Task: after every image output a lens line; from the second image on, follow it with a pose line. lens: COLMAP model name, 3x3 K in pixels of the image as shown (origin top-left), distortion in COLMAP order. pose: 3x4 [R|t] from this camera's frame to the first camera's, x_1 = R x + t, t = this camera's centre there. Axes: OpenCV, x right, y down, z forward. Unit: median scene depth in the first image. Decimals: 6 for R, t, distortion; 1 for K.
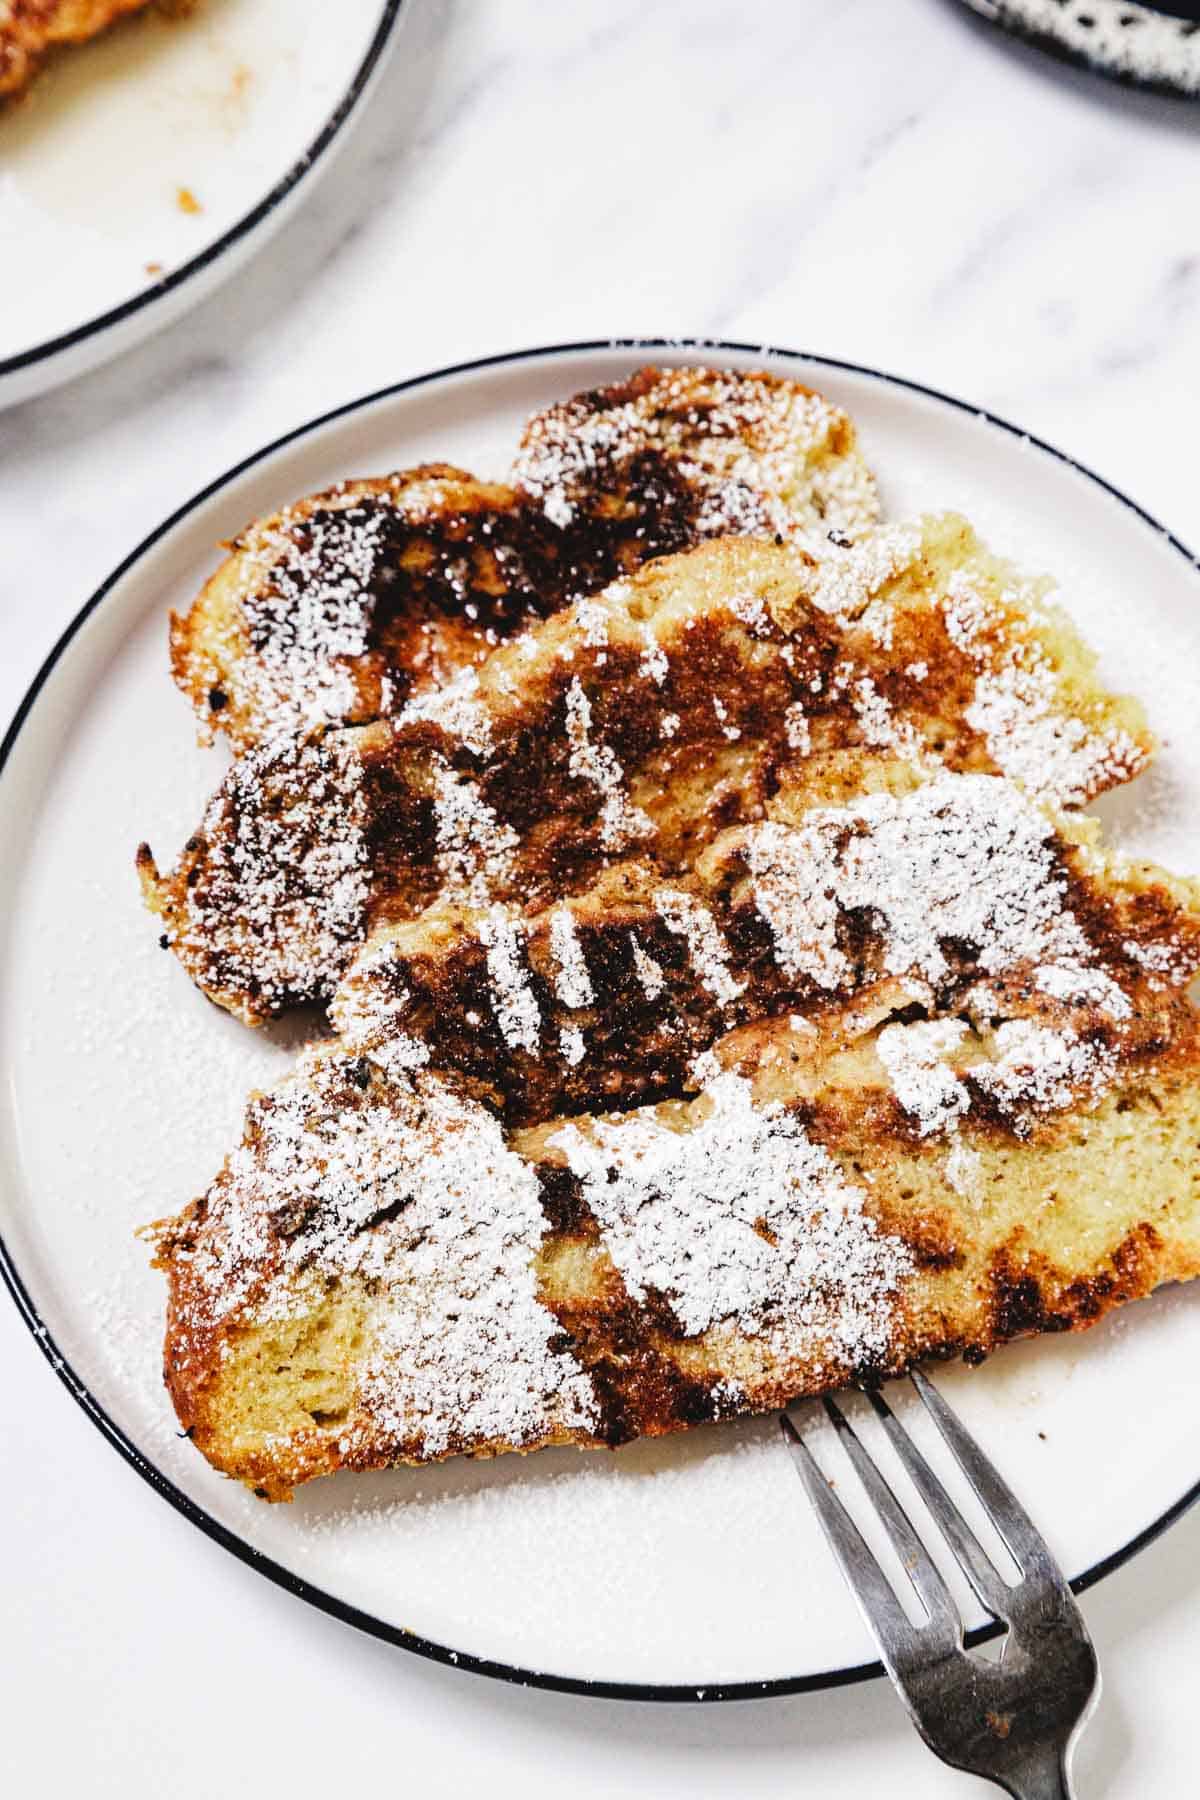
lens RADIAL K [[4600.6, 0, 600.0], [0, 4600.6, 900.0], [0, 0, 1]] dist [-0.012925, -0.199977]
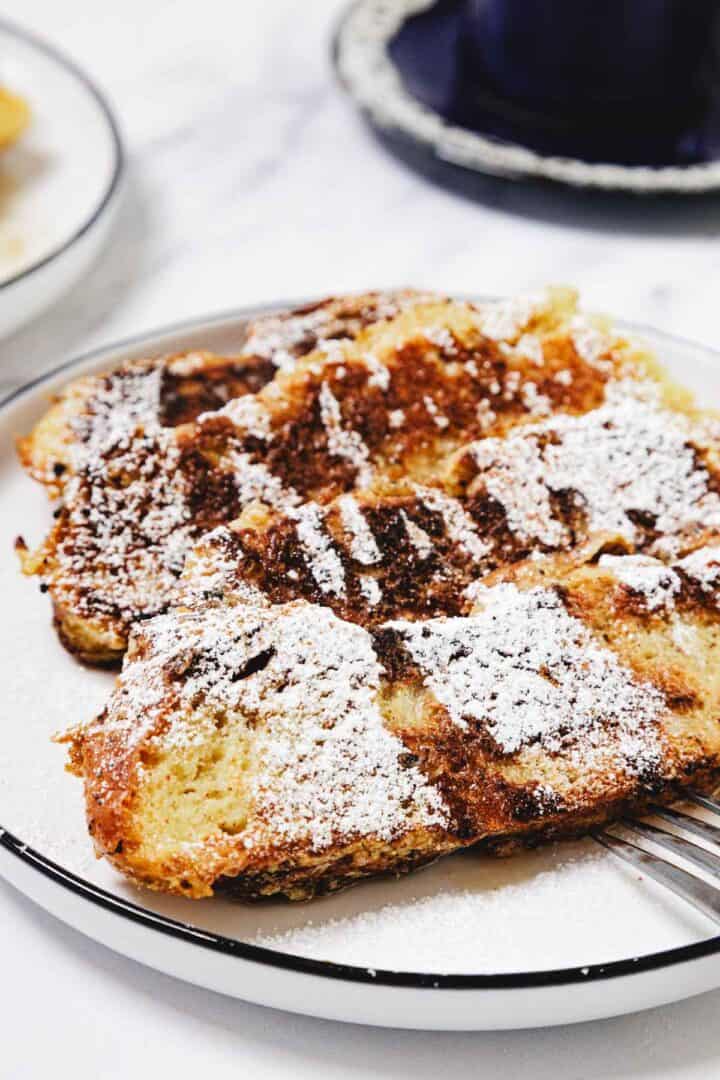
lens RADIAL K [[2626.2, 0, 360.0], [0, 2626.2, 540.0], [0, 0, 1]] dist [0.028015, 0.209157]
pose [[0.983523, -0.109031, 0.144203, -0.113427], [0.167881, 0.846763, -0.504786, 0.389701], [-0.067068, 0.520678, 0.851115, 0.362874]]
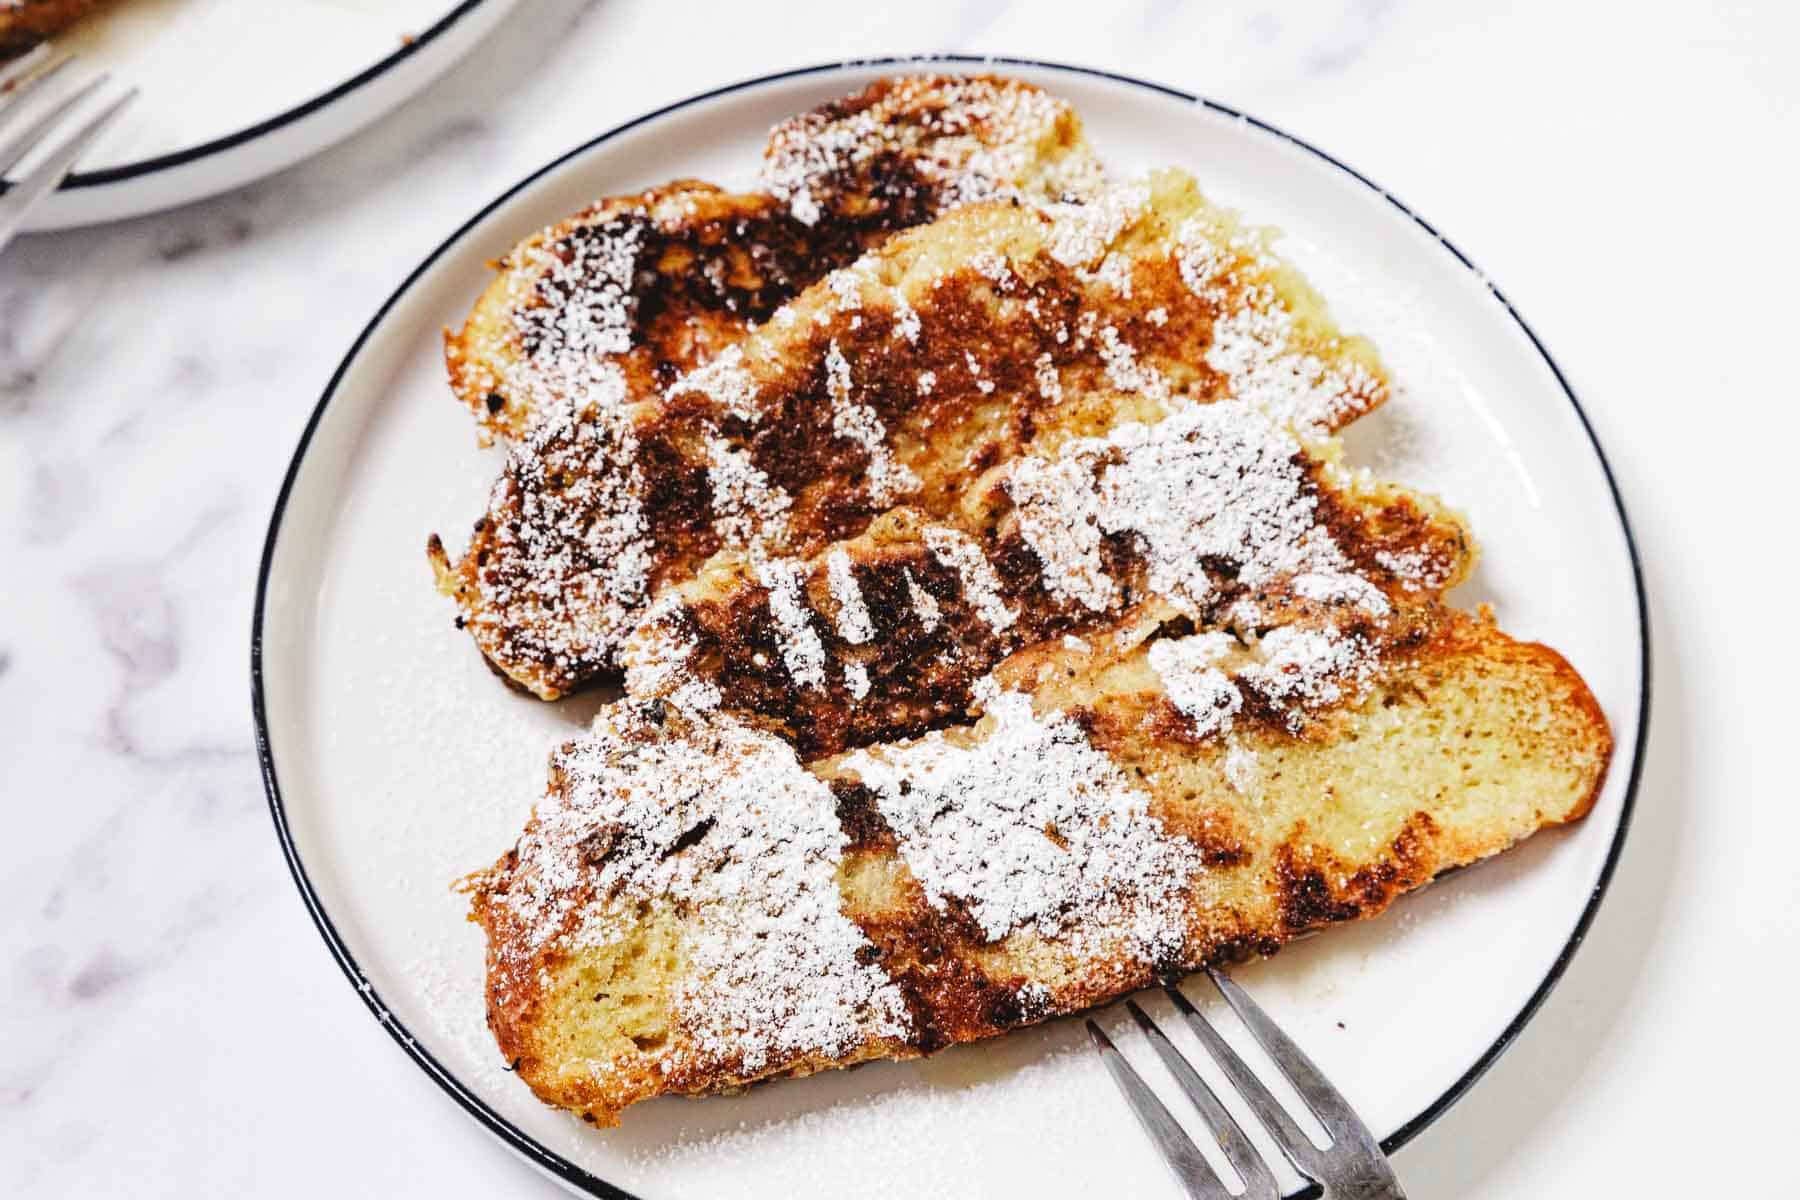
lens RADIAL K [[4600.6, 0, 902.4], [0, 4600.6, 565.4], [0, 0, 1]] dist [-0.012925, -0.199977]
pose [[0.996853, -0.078431, 0.011496, -0.005718], [0.079259, 0.988419, -0.129407, 0.140798], [-0.001213, 0.129911, 0.991525, -0.035679]]
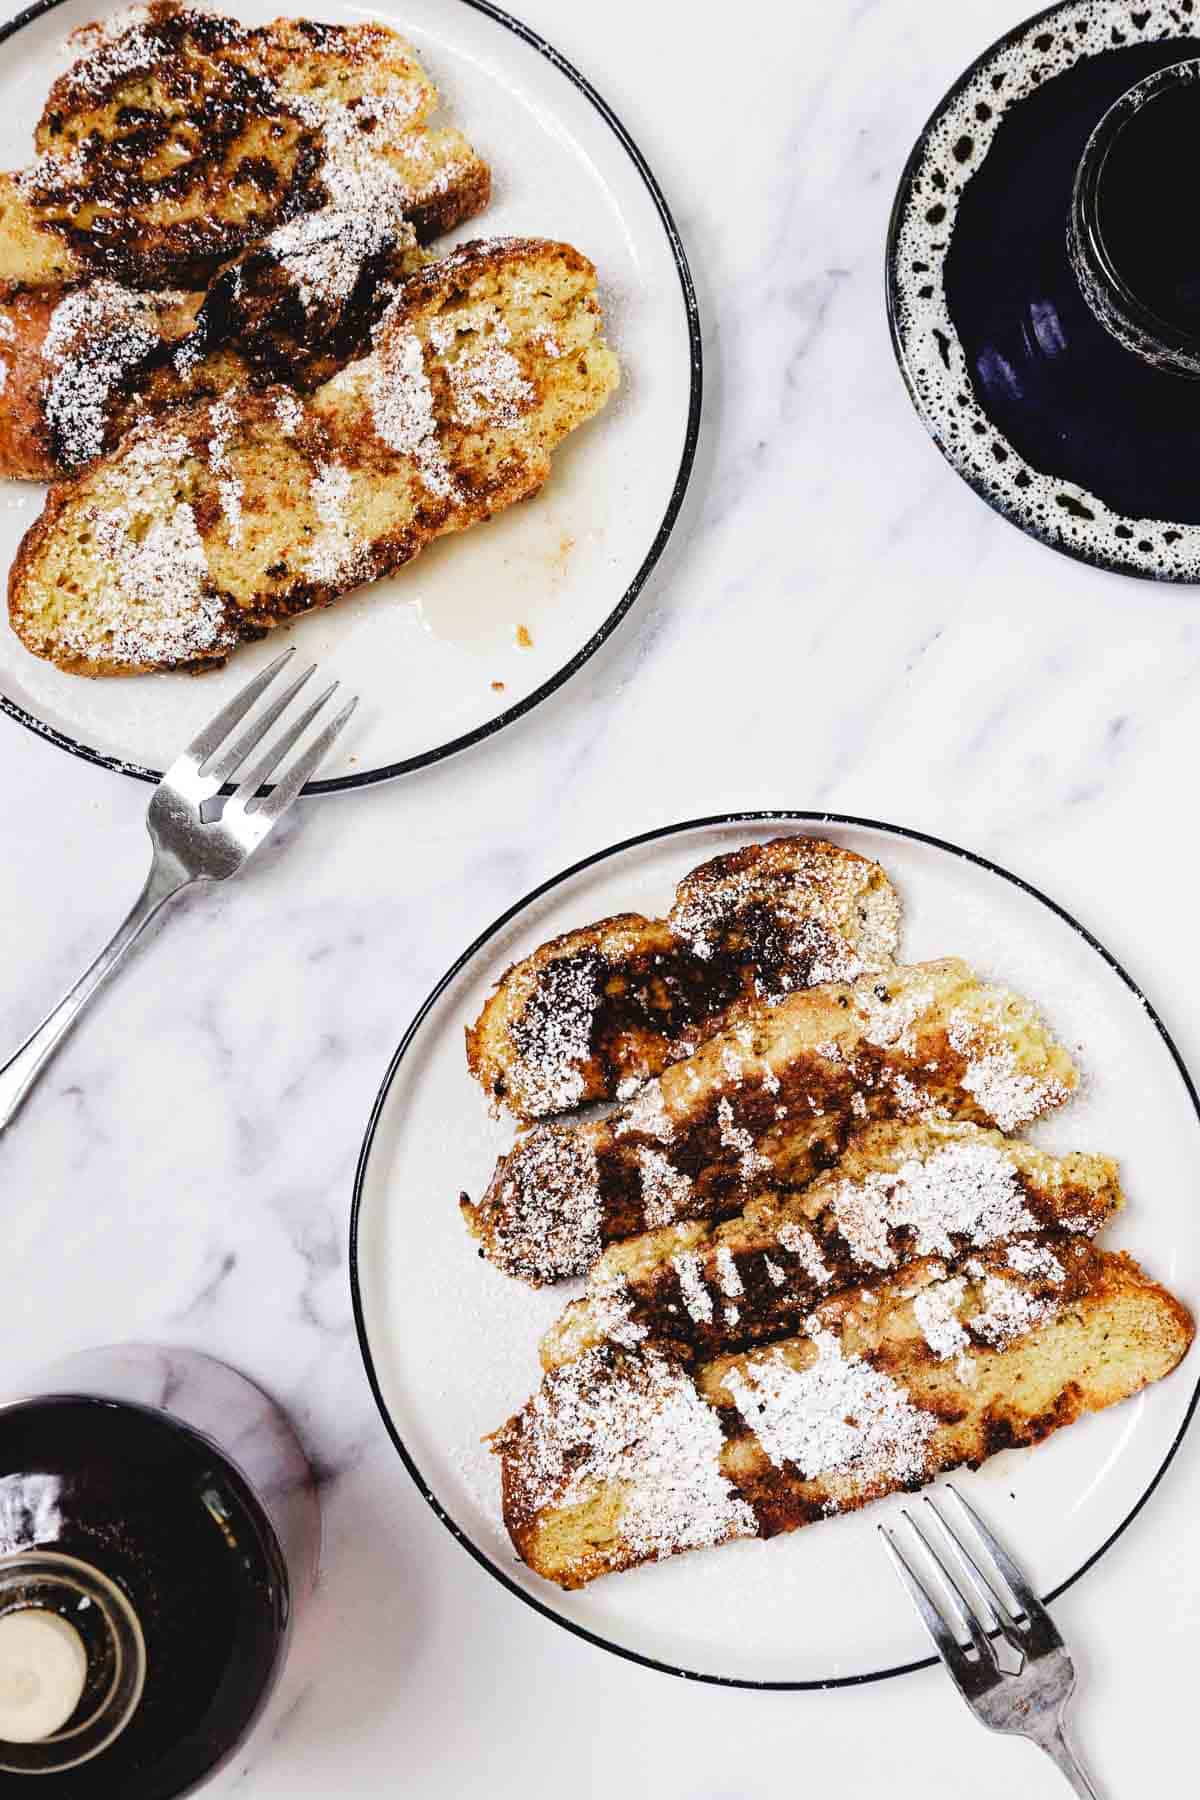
lens RADIAL K [[3202.1, 0, 600.0], [0, 3202.1, 900.0], [0, 0, 1]] dist [-0.016520, -0.079248]
pose [[0.998615, -0.052363, -0.005034, -0.039978], [0.050891, 0.937431, 0.344433, -0.511321], [-0.013317, -0.344212, 0.938797, -0.040536]]
